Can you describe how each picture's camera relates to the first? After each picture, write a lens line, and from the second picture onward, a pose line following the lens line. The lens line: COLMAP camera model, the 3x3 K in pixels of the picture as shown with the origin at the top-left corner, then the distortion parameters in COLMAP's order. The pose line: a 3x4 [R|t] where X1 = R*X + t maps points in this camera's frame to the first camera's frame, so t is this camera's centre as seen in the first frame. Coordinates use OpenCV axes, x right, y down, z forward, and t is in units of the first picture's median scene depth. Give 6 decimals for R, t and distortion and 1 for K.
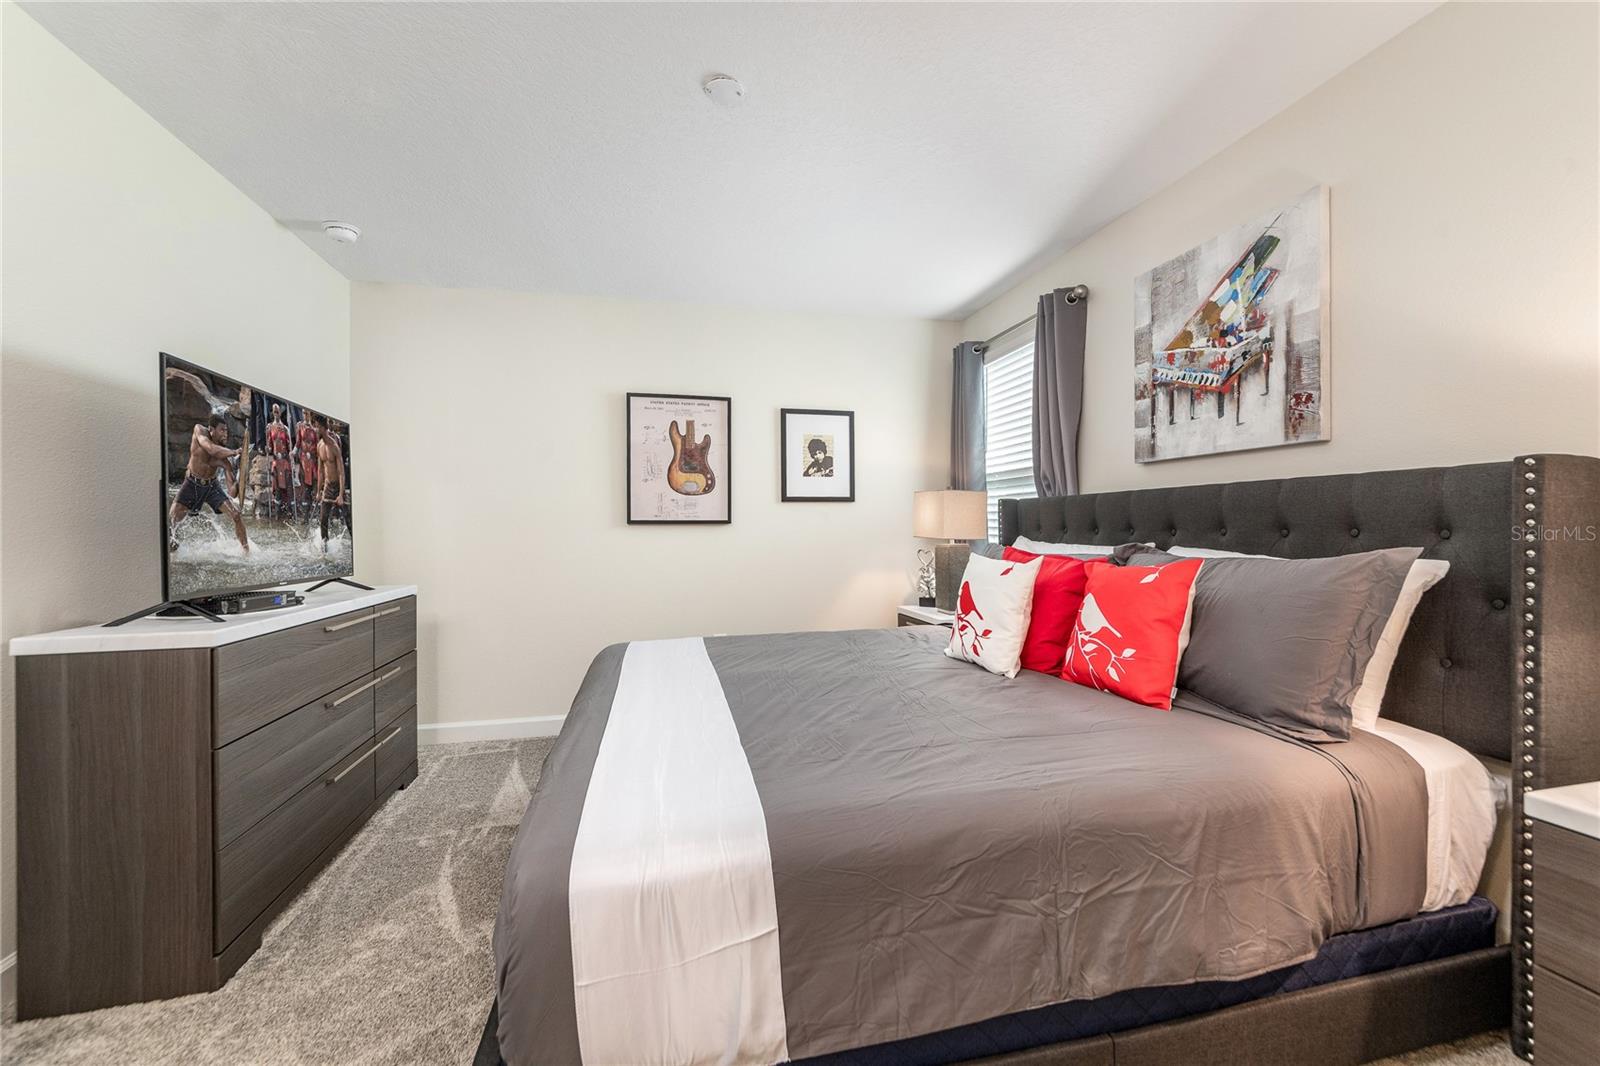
lens RADIAL K [[628.0, 0, 800.0], [0, 628.0, 533.0], [0, 0, 1]] dist [-0.000119, -0.000225]
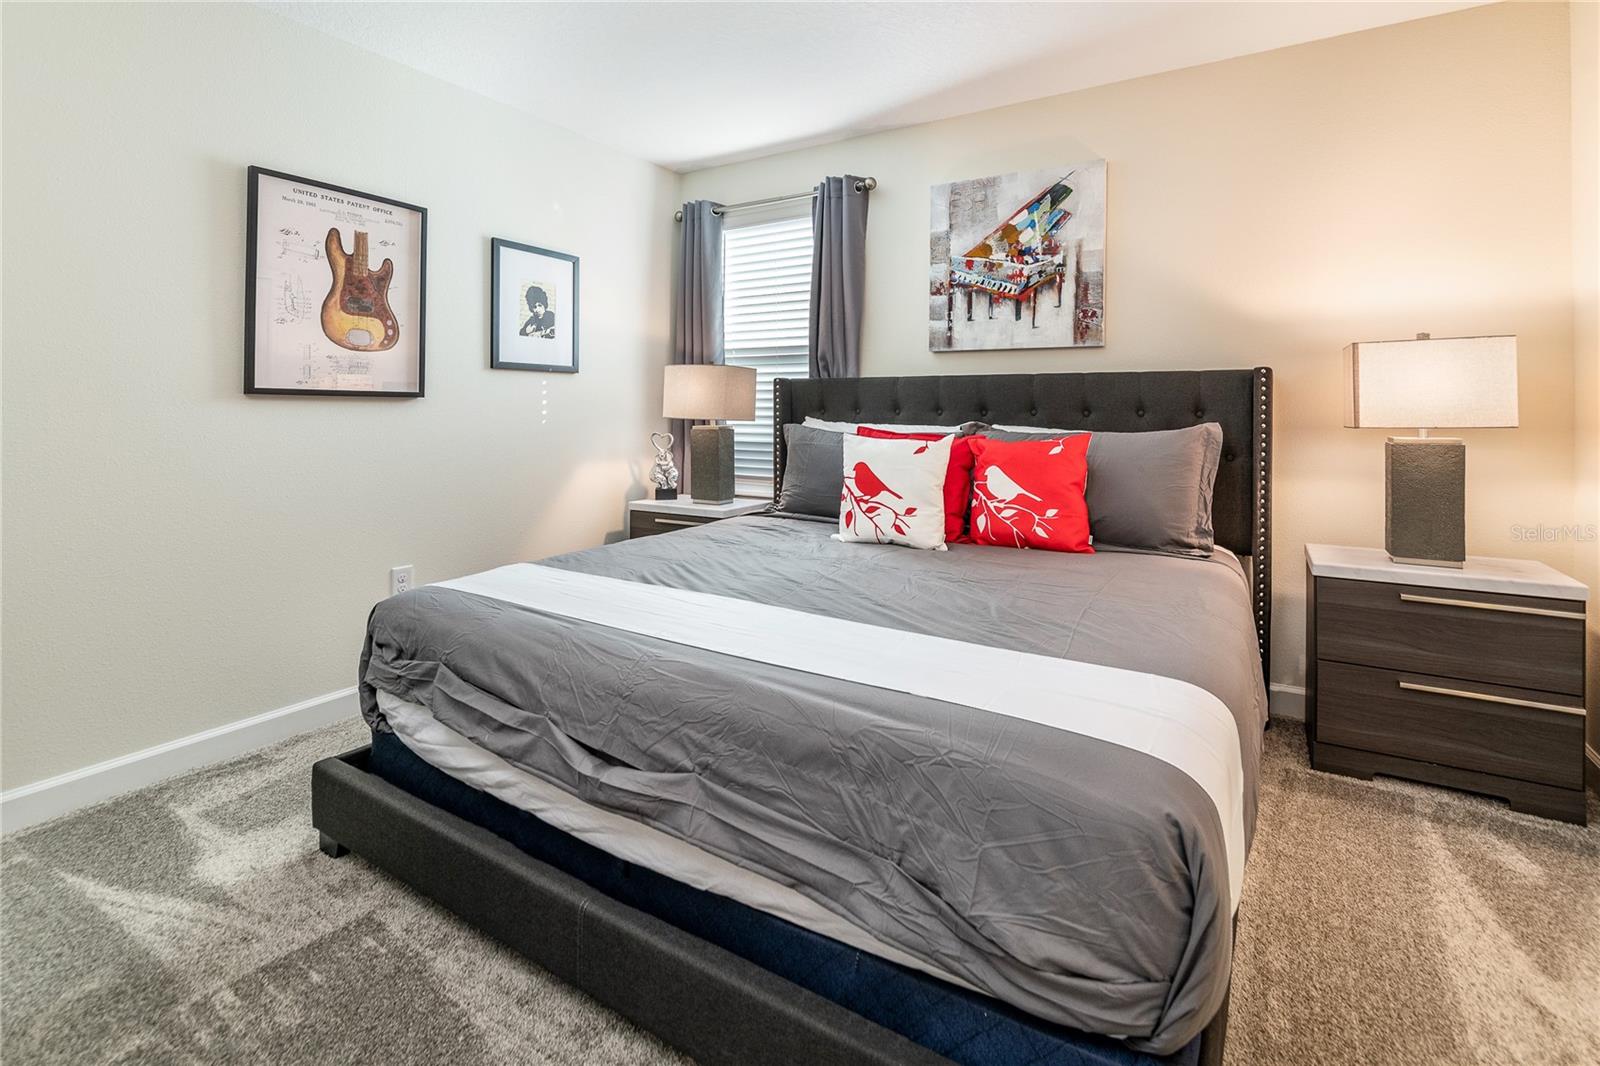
lens RADIAL K [[721.5, 0, 803.6], [0, 721.5, 419.2], [0, 0, 1]] dist [0.001025, -0.000370]
pose [[0.710236, 0.002192, 0.703960, -0.569482], [-0.004152, 0.999991, 0.001076, 0.009679], [-0.703952, -0.003687, 0.710238, 0.262695]]
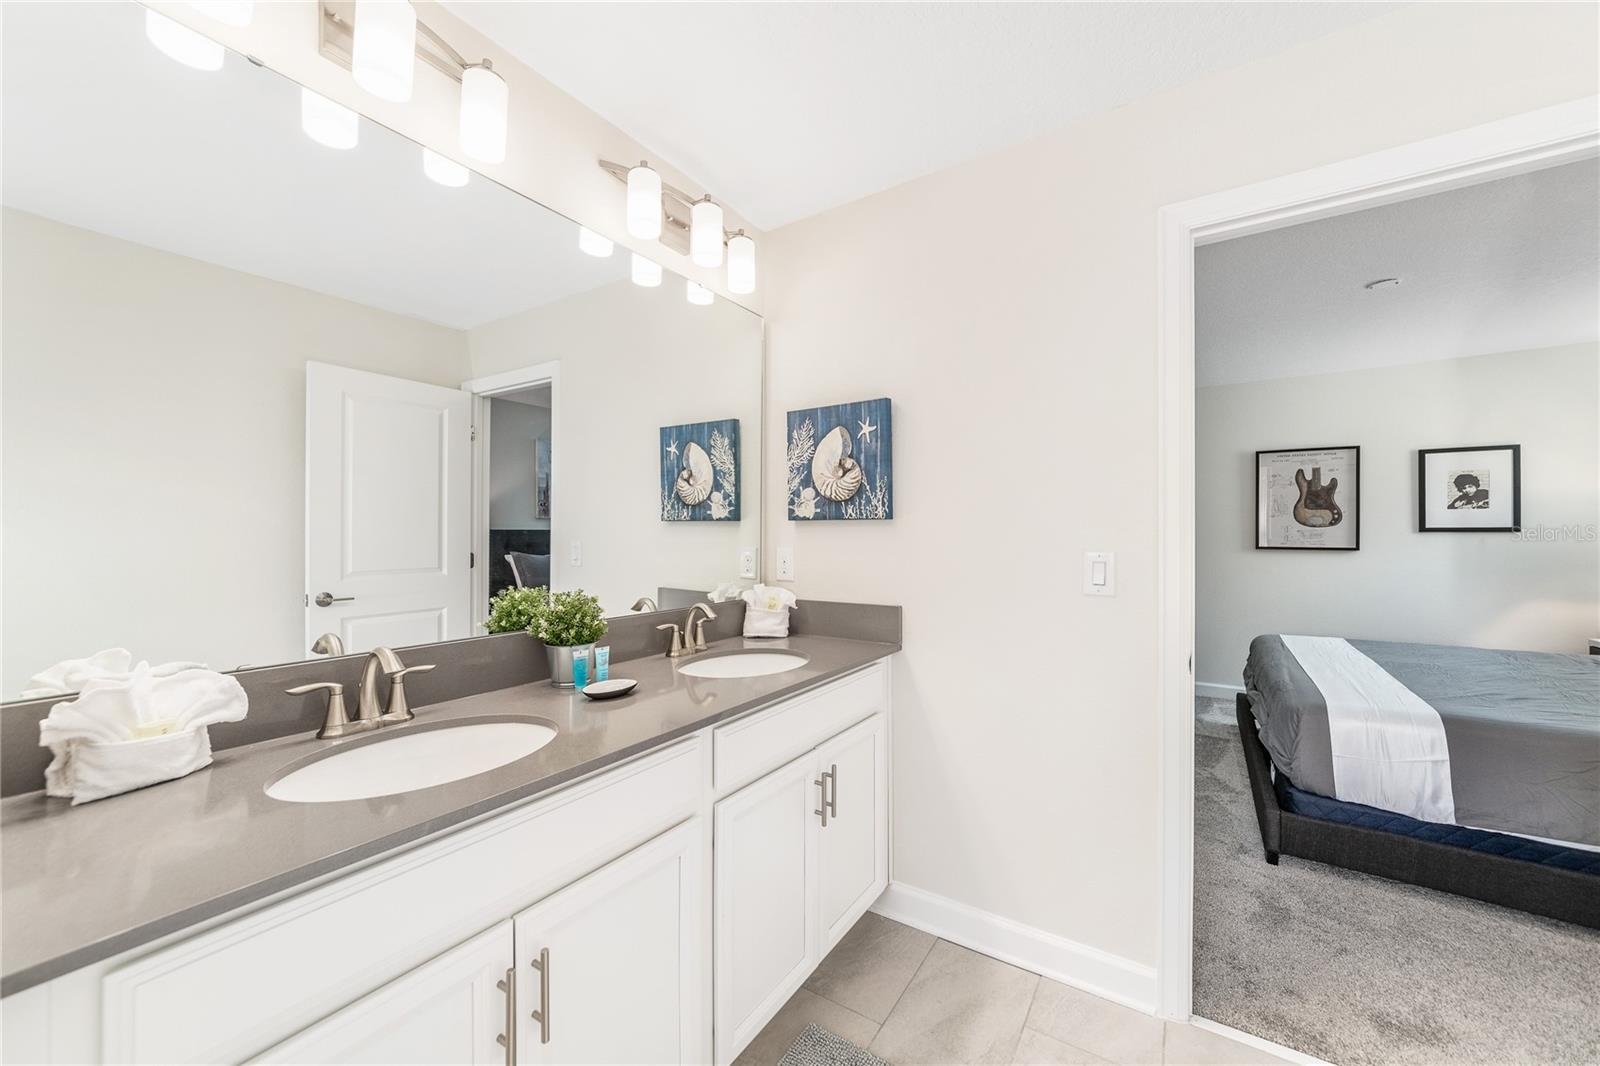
lens RADIAL K [[589.4, 0, 816.3], [0, 589.4, 529.9], [0, 0, 1]] dist [0.000196, 0.000043]
pose [[0.697397, 0.002969, -0.716679, -0.041562], [-0.008869, 0.999951, -0.004488, -0.062773], [0.716631, 0.009486, 0.697388, -0.826615]]
